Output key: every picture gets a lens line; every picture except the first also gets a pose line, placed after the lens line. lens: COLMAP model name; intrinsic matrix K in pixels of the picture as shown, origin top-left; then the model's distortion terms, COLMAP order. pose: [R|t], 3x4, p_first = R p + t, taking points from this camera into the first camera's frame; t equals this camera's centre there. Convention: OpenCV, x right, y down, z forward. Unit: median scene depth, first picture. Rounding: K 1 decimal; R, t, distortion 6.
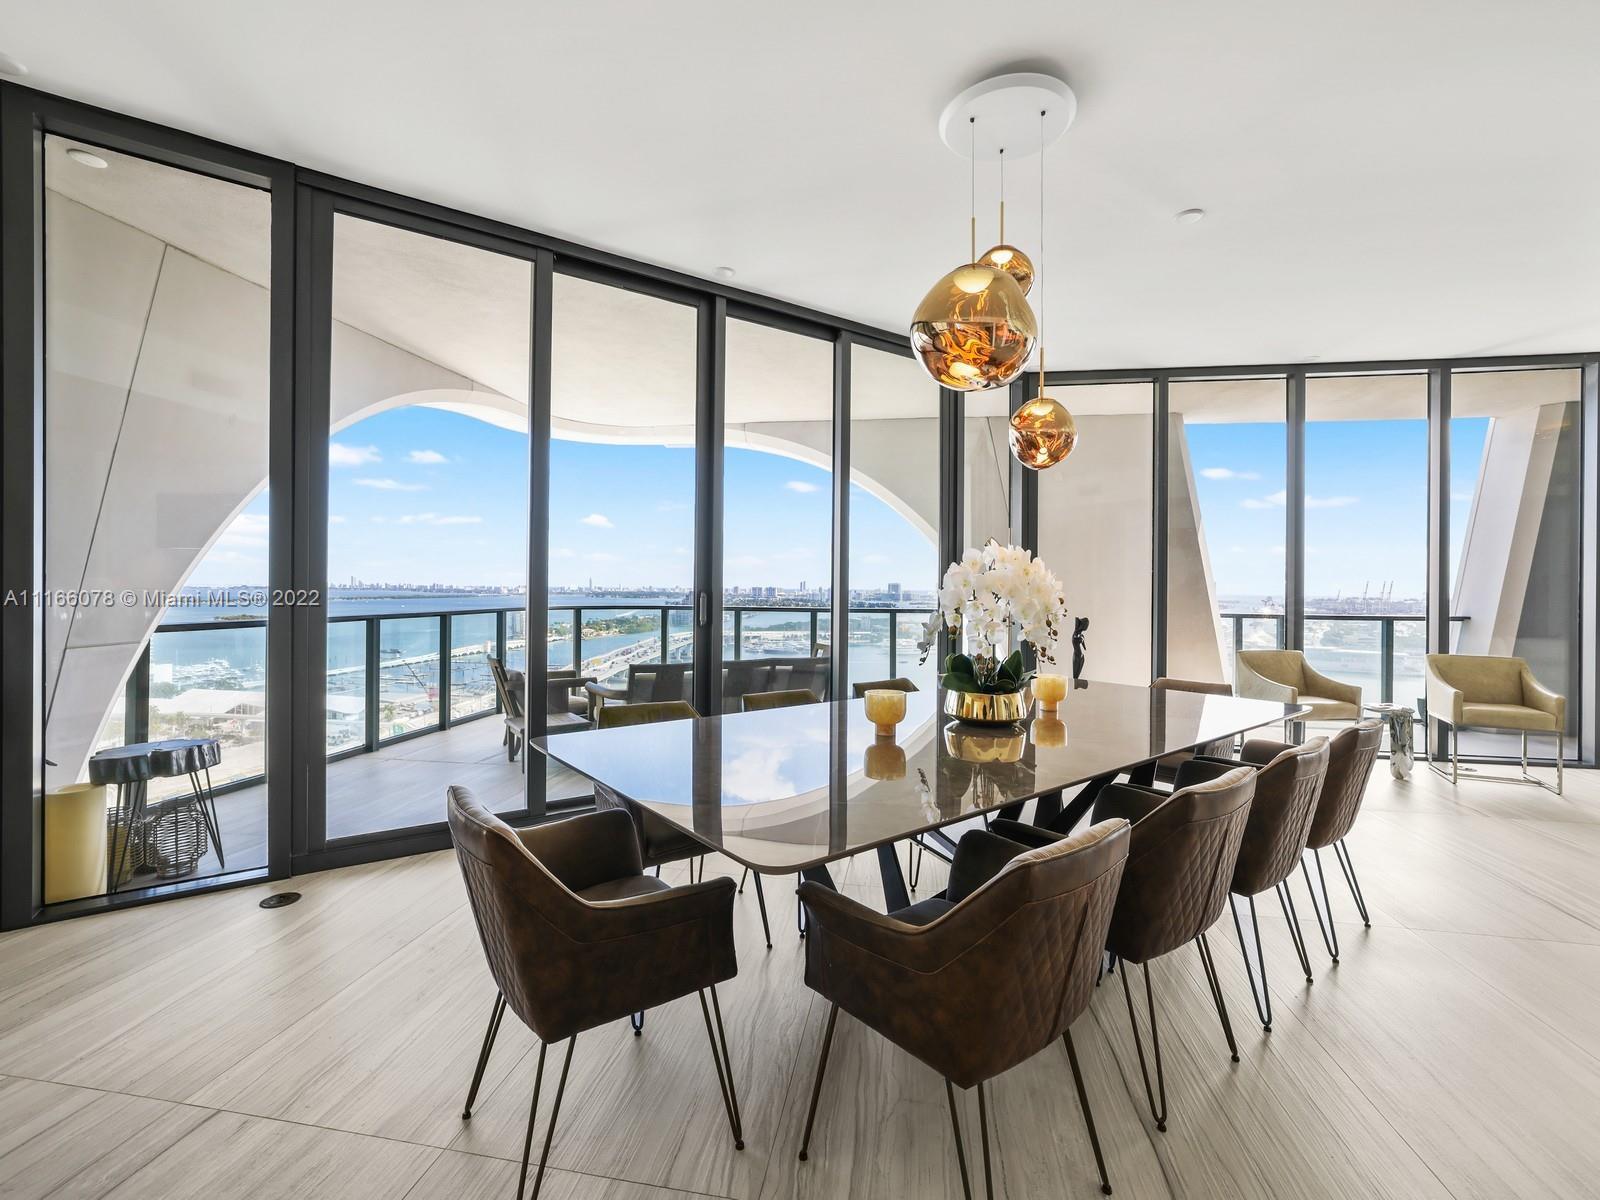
lens RADIAL K [[706.8, 0, 794.3], [0, 706.8, 584.6], [0, 0, 1]] dist [-0.024768, 0.009622]
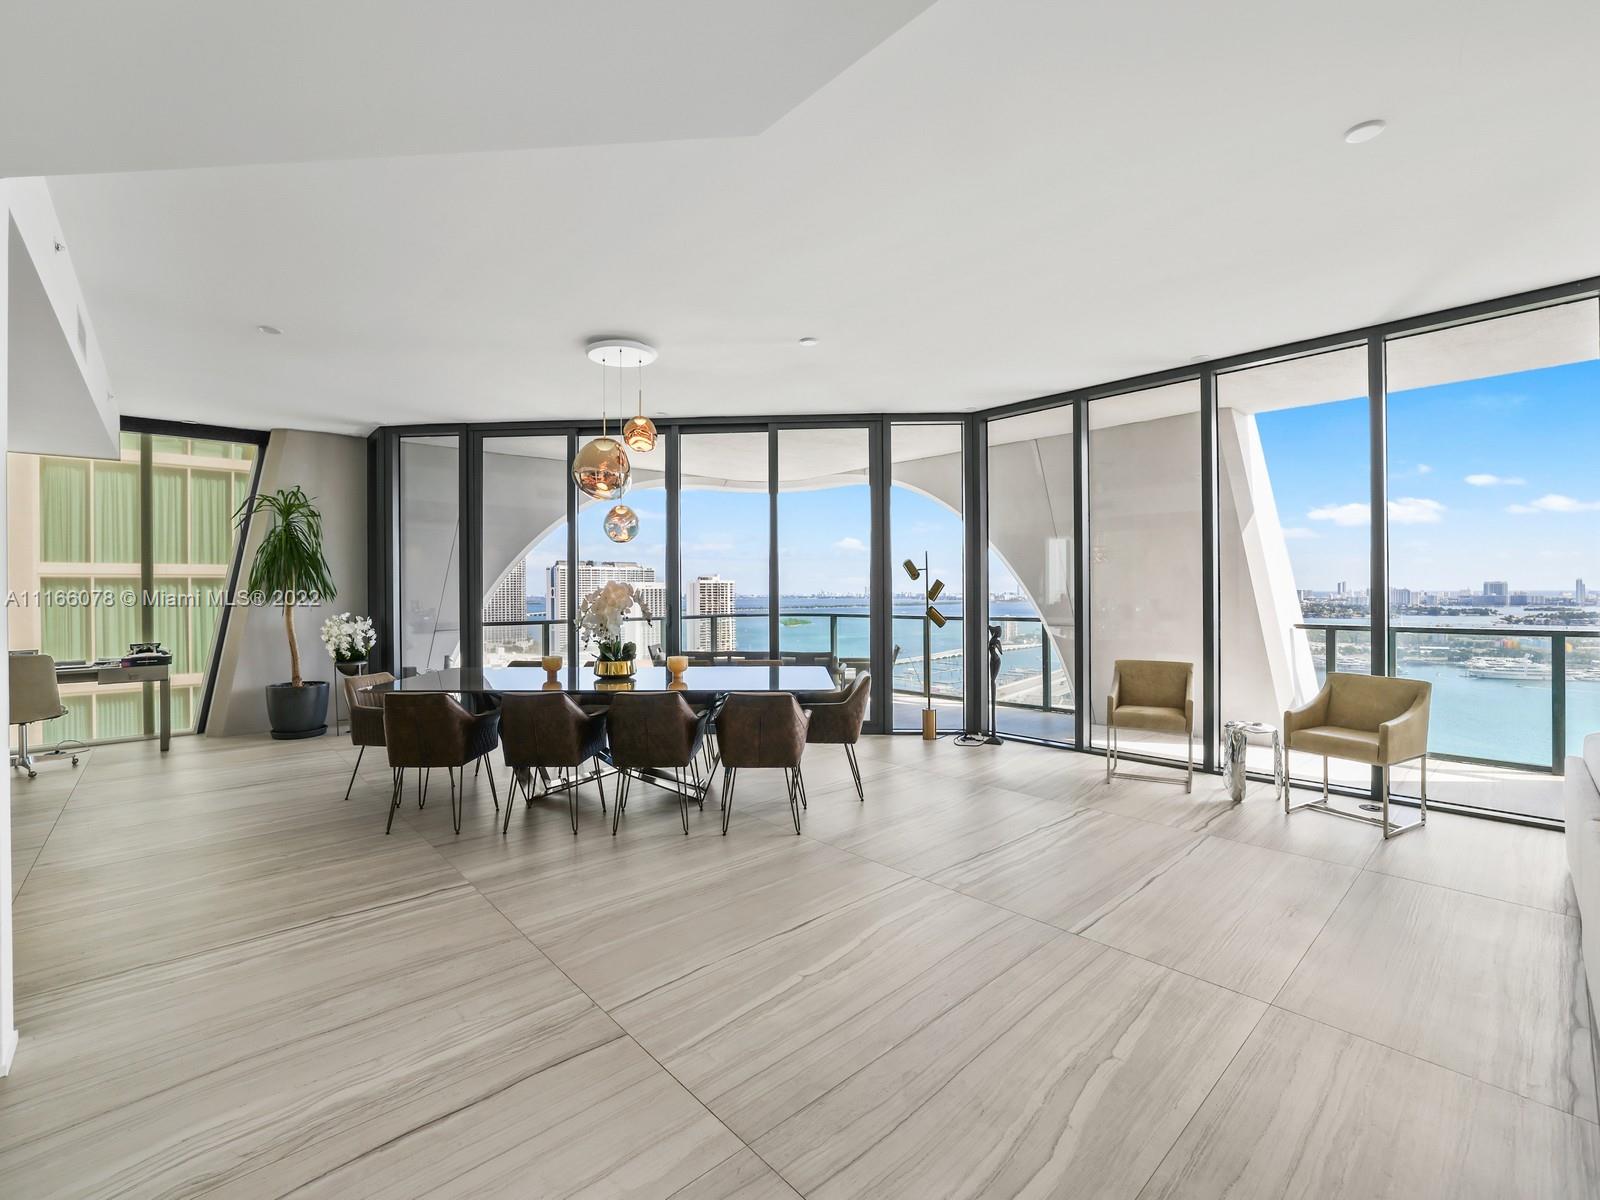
lens RADIAL K [[697.6, 0, 794.2], [0, 697.6, 581.2], [0, 0, 1]] dist [-0.051573, 0.023066]
pose [[0.789139, -0.025305, -0.613693, 0.941020], [0.016139, 0.999660, -0.020467, -0.008533], [0.614002, 0.006247, 0.789279, -0.084029]]
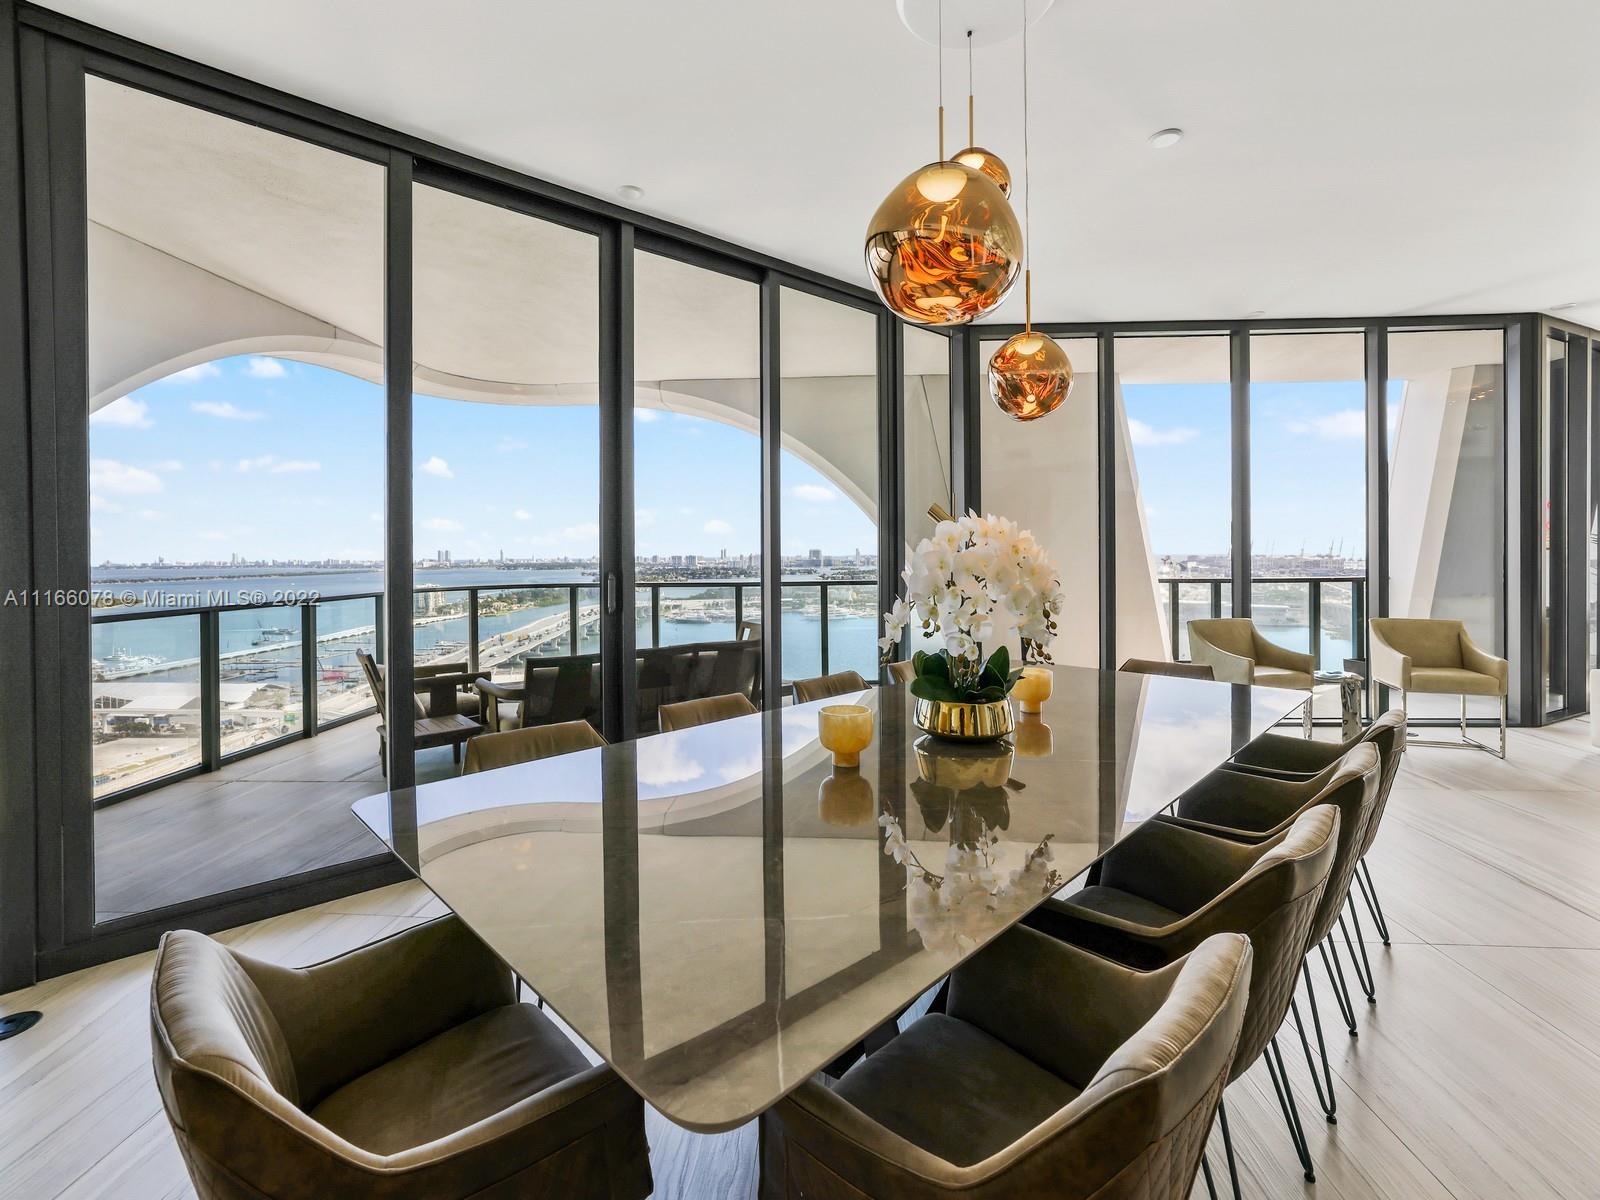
lens RADIAL K [[709.1, 0, 782.0], [0, 709.1, 541.4], [0, 0, 1]] dist [-0.020627, 0.000364]
pose [[0.995366, -0.016339, 0.094757, -0.004940], [0.017723, 0.999748, -0.013786, -0.010889], [-0.094508, 0.015401, 0.995405, 0.120894]]
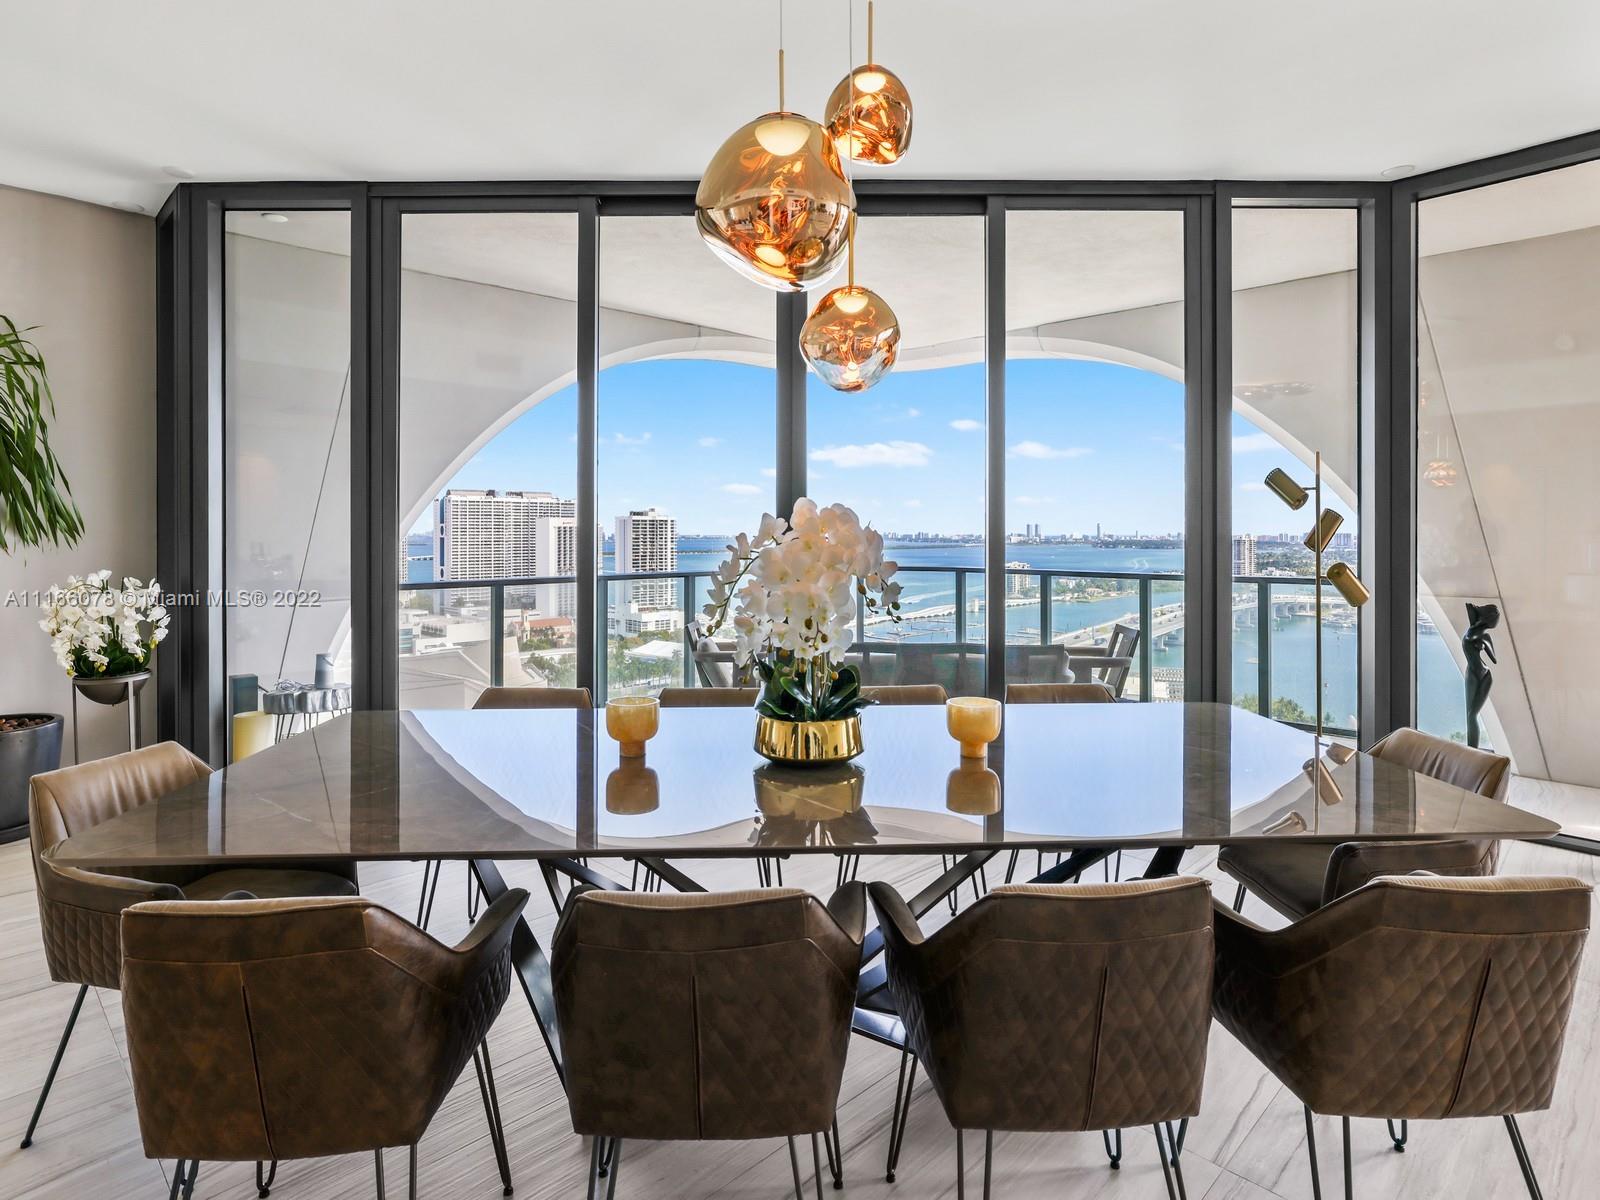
lens RADIAL K [[882.5, 0, 807.0], [0, 882.5, 516.0], [0, 0, 1]] dist [-0.012270, 0.000974]
pose [[0.820967, -0.020523, -0.570606, 0.408317], [0.010622, 0.999730, -0.020676, -0.015204], [0.570876, 0.010913, 0.820963, 0.149235]]
